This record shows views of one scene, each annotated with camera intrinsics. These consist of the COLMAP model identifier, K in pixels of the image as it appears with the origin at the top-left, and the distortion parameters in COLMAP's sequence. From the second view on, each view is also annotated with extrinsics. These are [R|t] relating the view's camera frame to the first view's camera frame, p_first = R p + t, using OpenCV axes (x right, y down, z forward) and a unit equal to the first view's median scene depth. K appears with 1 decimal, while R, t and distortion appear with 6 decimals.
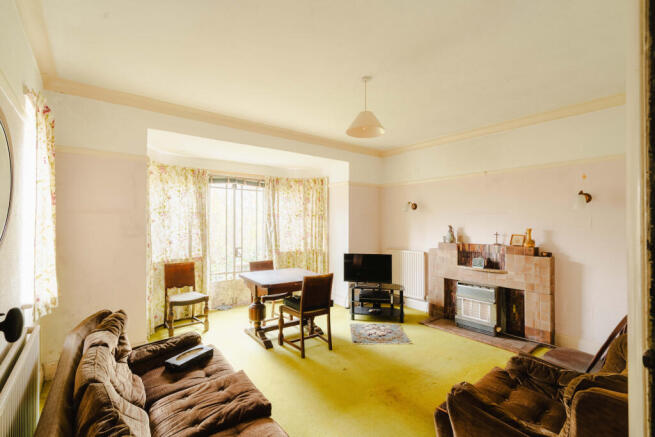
lens RADIAL K [[300.0, 0, 330.8], [0, 300.0, 218.9], [0, 0, 1]] dist [-0.000670, 0.002046]
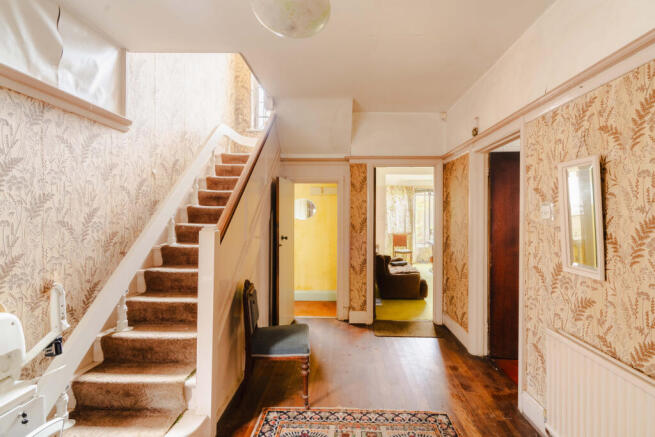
lens RADIAL K [[300.0, 0, 329.7], [0, 300.0, 216.0], [0, 0, 1]] dist [-0.000670, 0.002046]
pose [[0.741202, 0.001307, -0.671280, 0.468537], [0.002779, 0.999984, 0.005015, 0.011238], [0.671276, -0.005583, 0.741186, -0.755947]]
